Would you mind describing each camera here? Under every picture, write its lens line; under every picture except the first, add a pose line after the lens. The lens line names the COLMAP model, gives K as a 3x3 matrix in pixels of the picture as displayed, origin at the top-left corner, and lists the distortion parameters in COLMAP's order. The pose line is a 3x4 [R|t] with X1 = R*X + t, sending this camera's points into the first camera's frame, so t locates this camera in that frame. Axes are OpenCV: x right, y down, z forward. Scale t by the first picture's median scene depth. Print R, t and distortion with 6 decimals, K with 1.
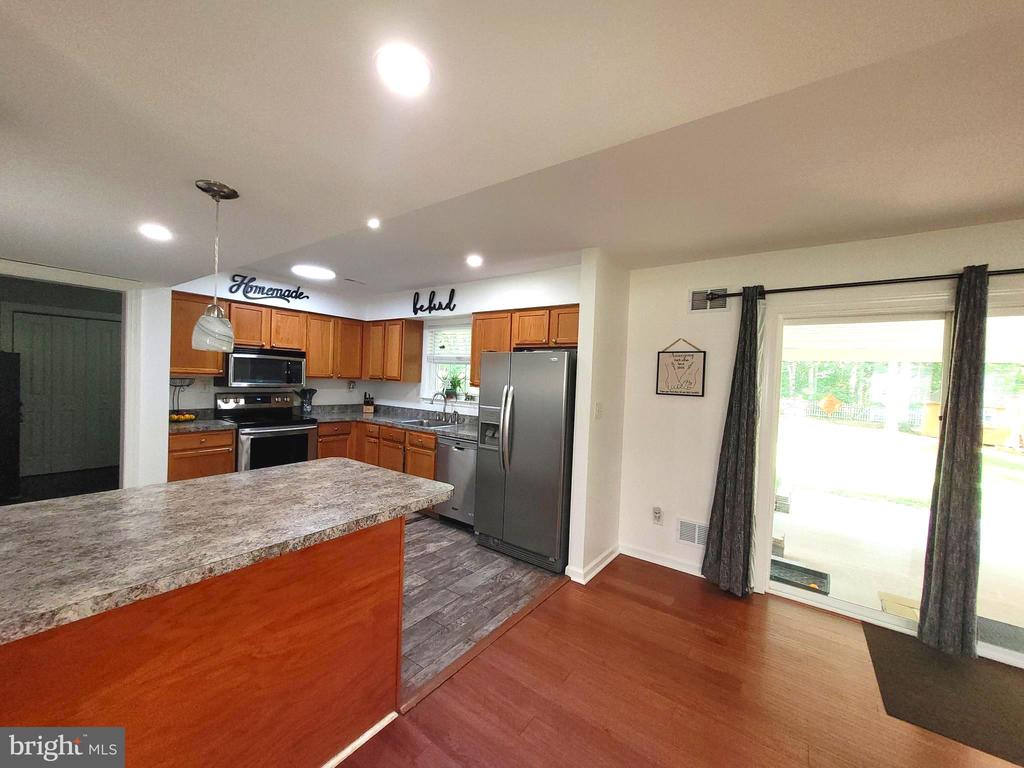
lens RADIAL K [[400.0, 0, 503.3], [0, 400.0, 388.1], [0, 0, 1]] dist [0.003821, -0.000317]
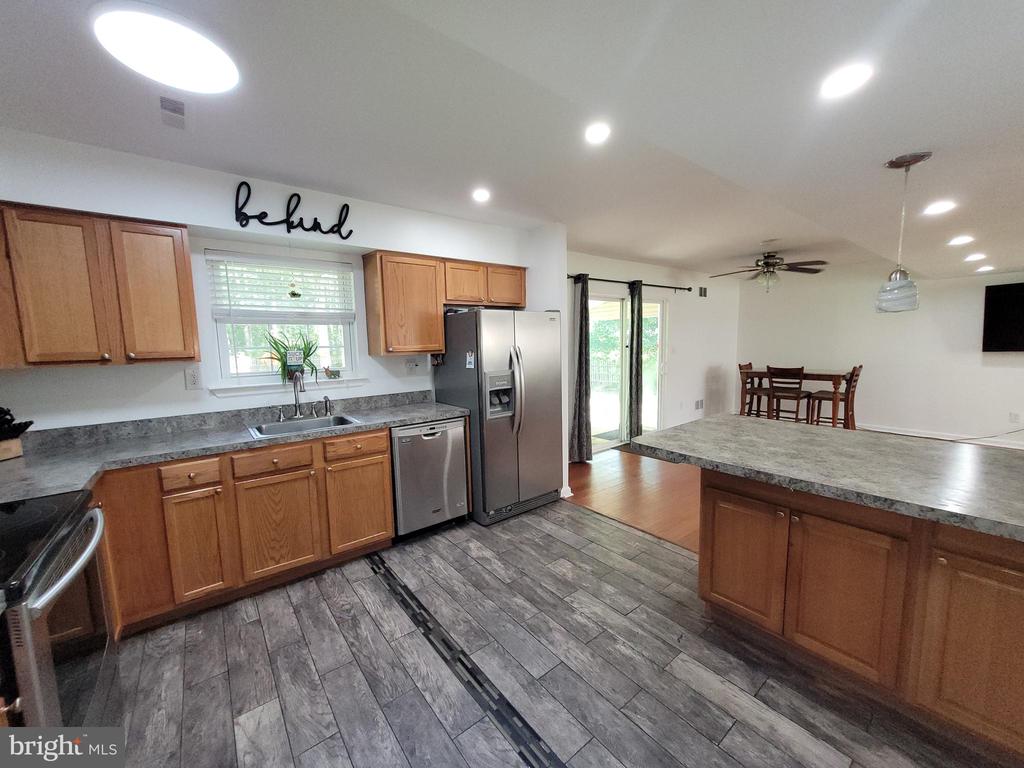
lens RADIAL K [[400.0, 0, 503.4], [0, 400.0, 386.6], [0, 0, 1]] dist [0.003821, -0.000317]
pose [[0.264761, -0.155644, 0.951670, -0.747306], [0.060149, 0.987632, 0.144791, -0.040398], [-0.962436, 0.018907, 0.270848, 0.621742]]
